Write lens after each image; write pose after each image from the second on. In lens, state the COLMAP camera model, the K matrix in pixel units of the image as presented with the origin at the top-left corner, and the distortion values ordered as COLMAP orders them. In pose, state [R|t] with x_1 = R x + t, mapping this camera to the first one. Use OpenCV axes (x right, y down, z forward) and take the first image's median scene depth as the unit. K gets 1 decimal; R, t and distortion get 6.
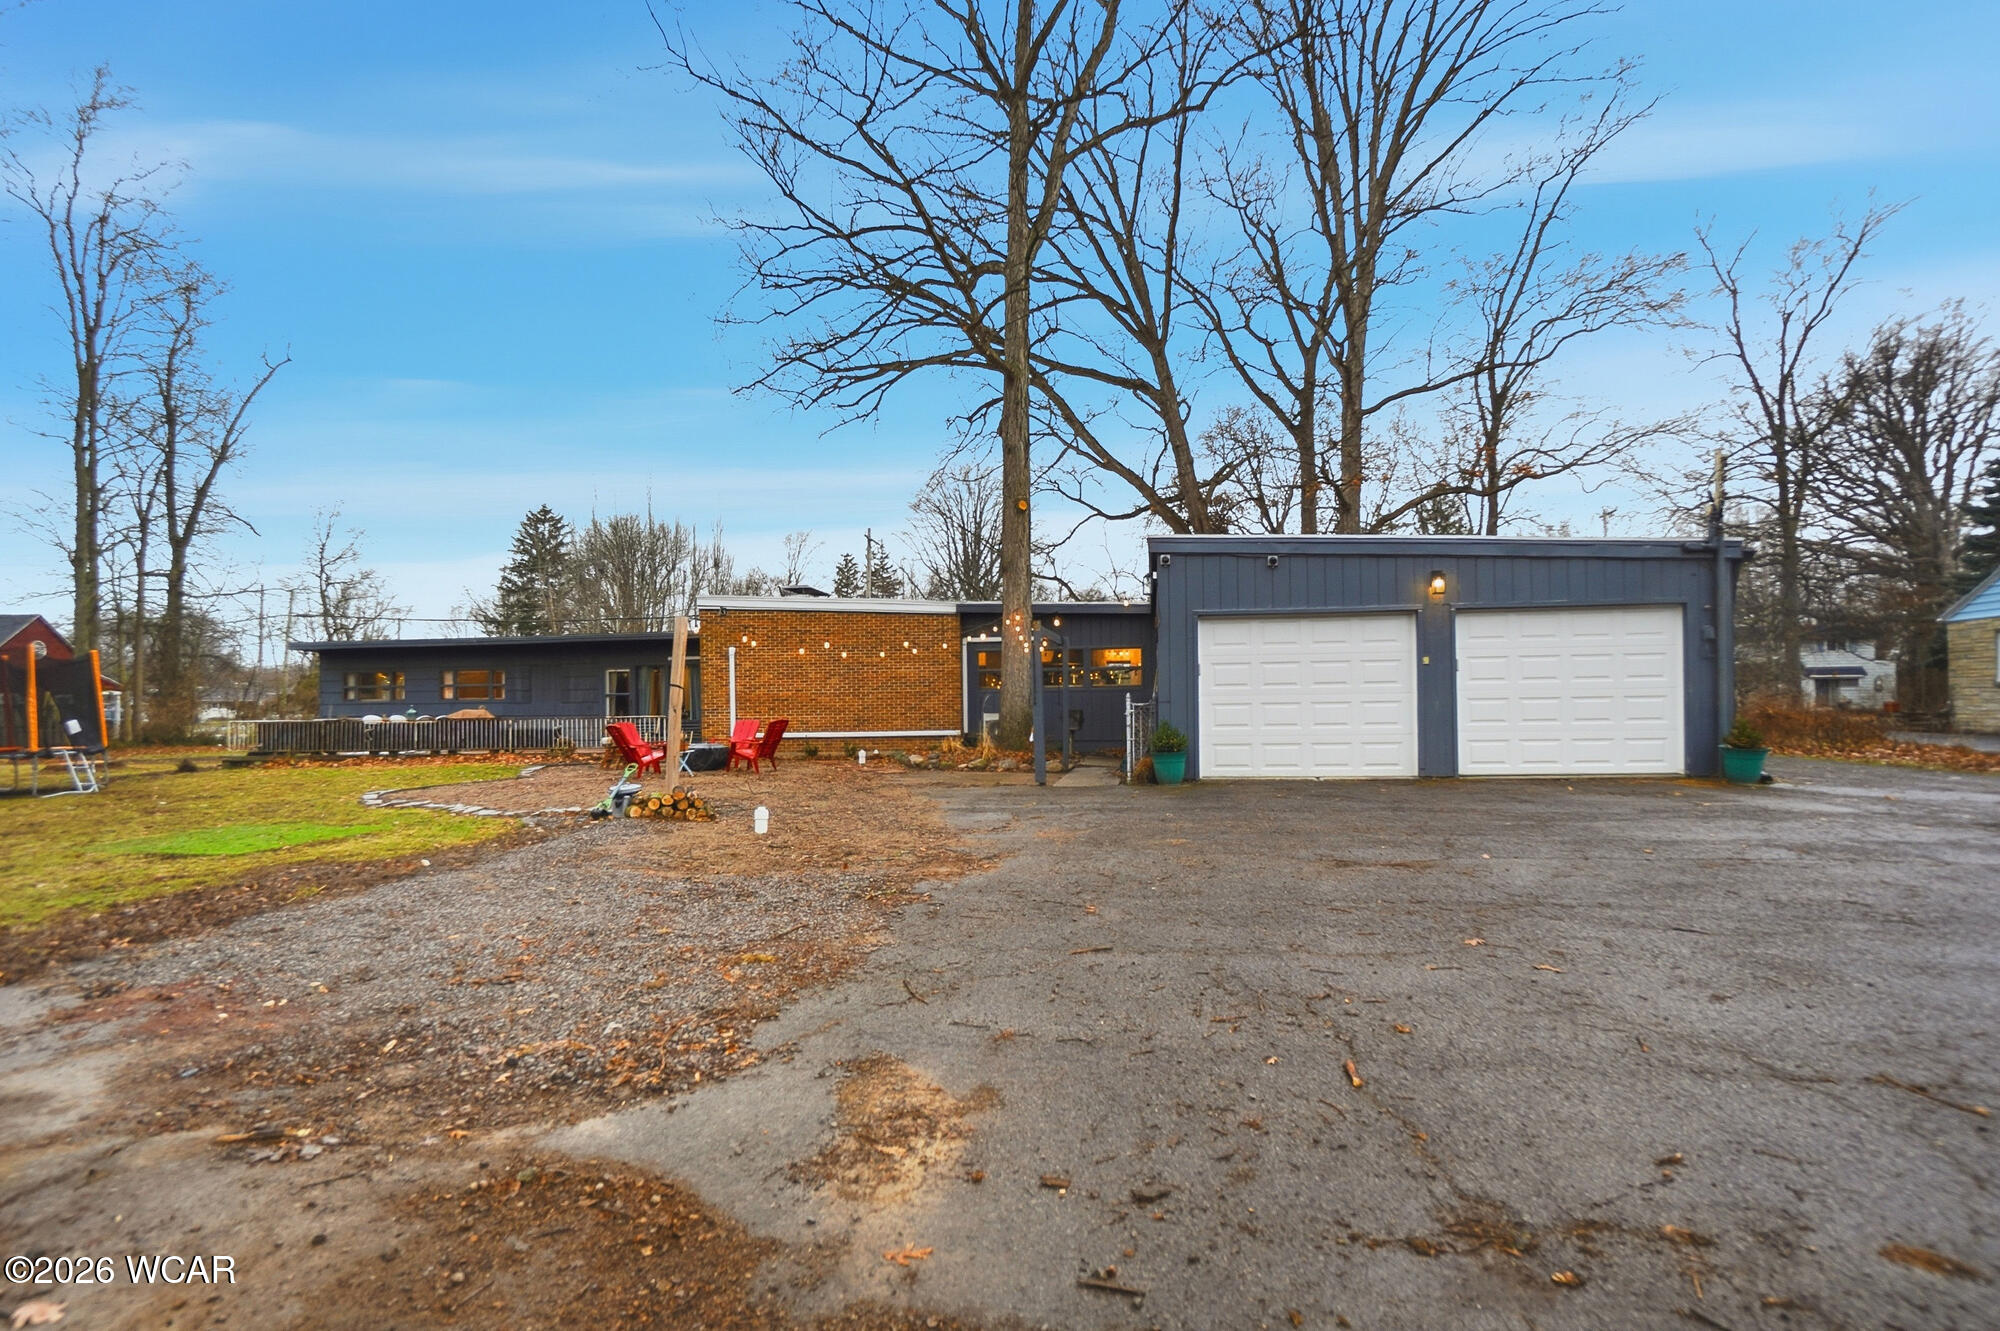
lens RADIAL K [[870.4, 0, 1000.0], [0, 870.4, 665.5], [0, 0, 1]] dist [-0.031080, 0.000004]
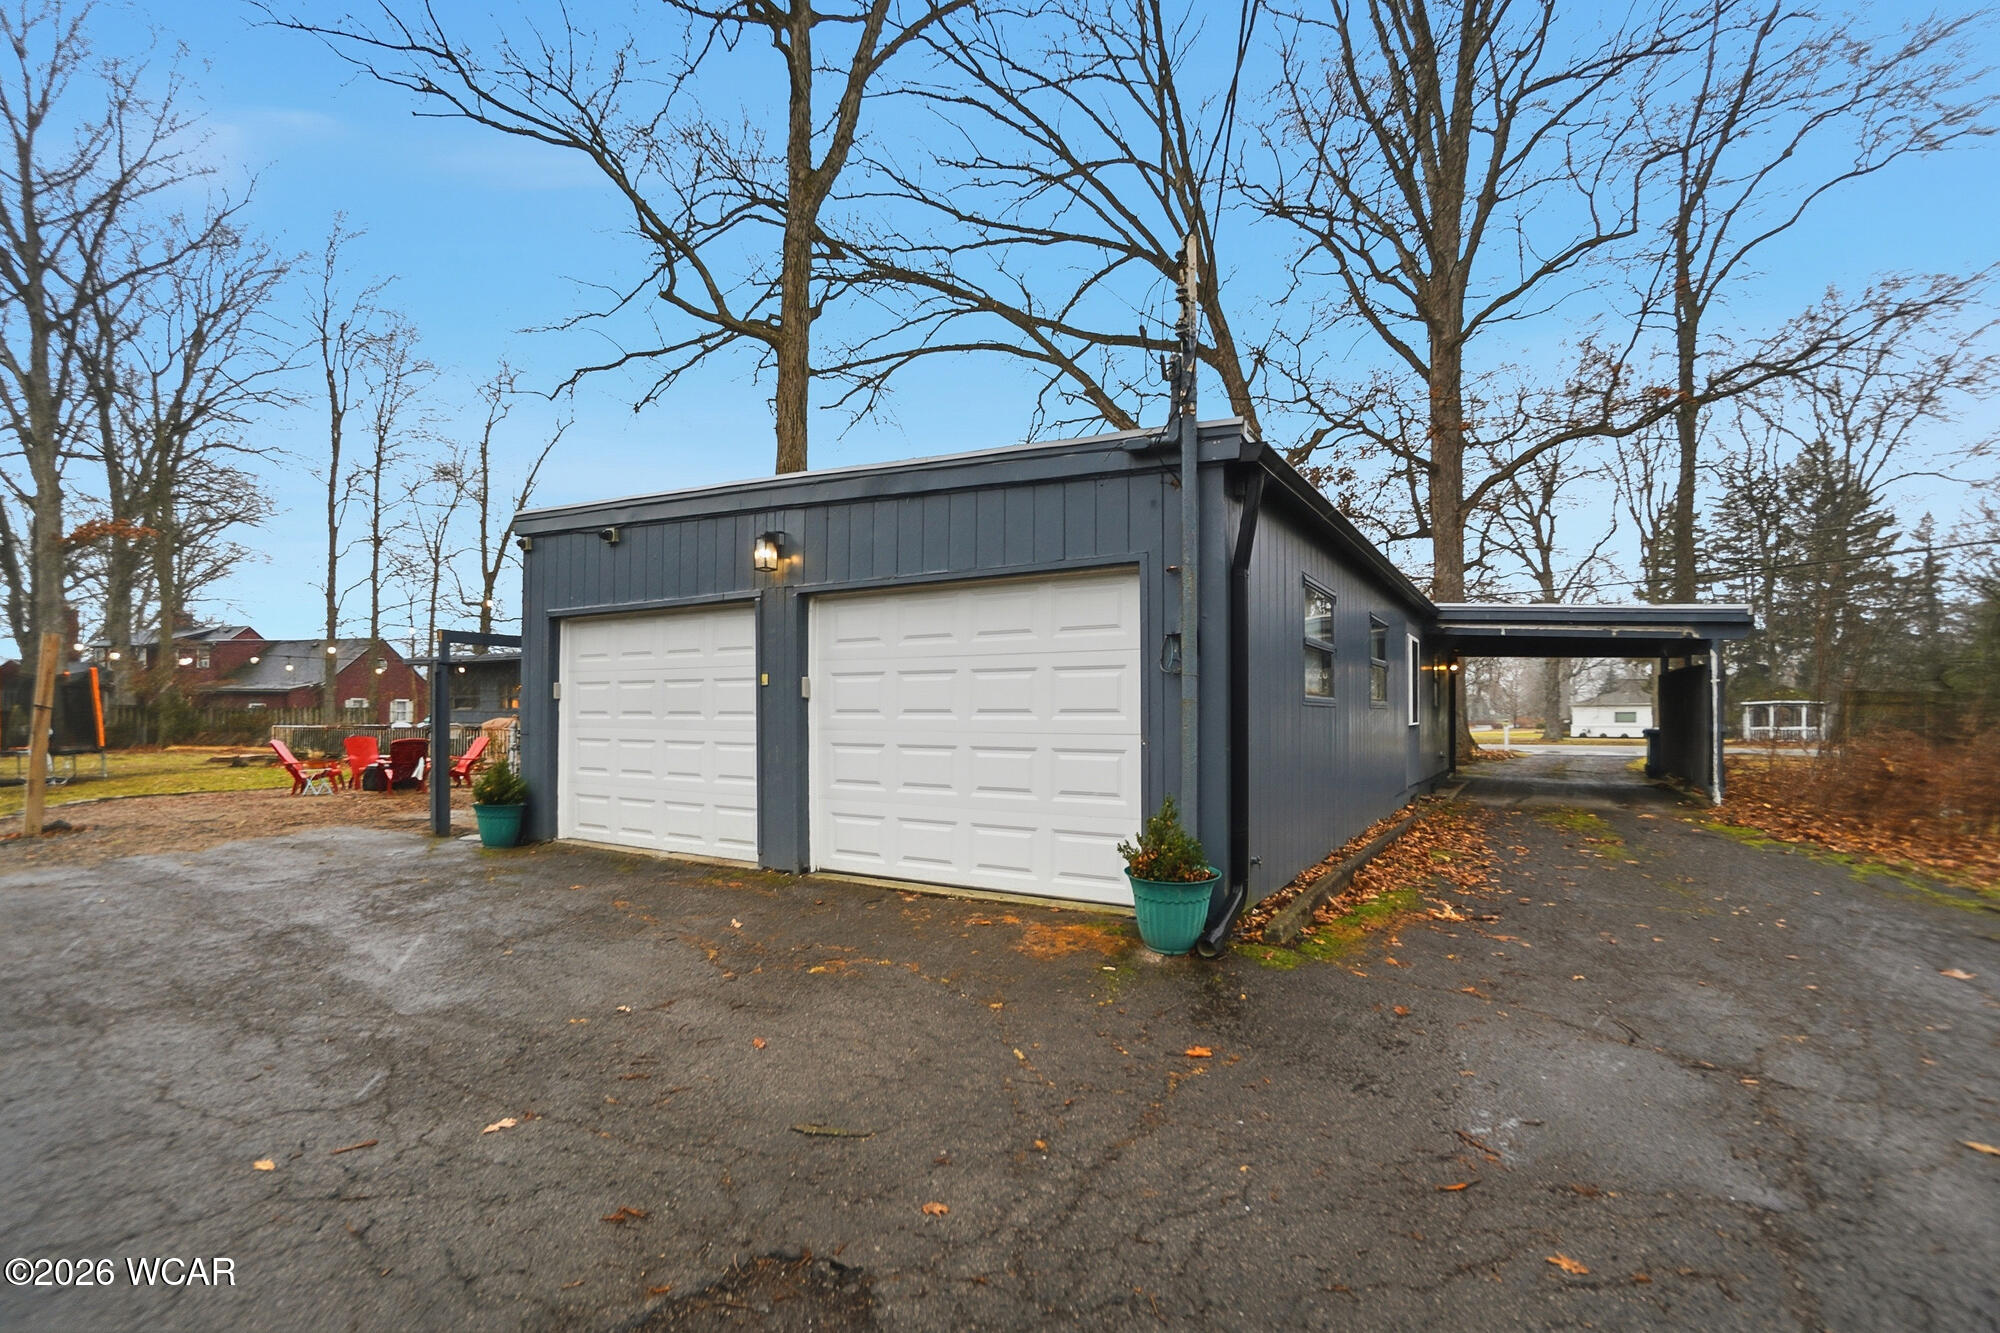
lens RADIAL K [[840.7, 0, 1000.0], [0, 840.7, 666.5], [0, 0, 1]] dist [-0.000125, -0.000001]
pose [[0.934153, -0.003398, -0.356856, 0.859581], [0.000444, 0.999965, -0.008360, -0.009937], [0.356872, 0.007651, 0.934122, 0.501665]]
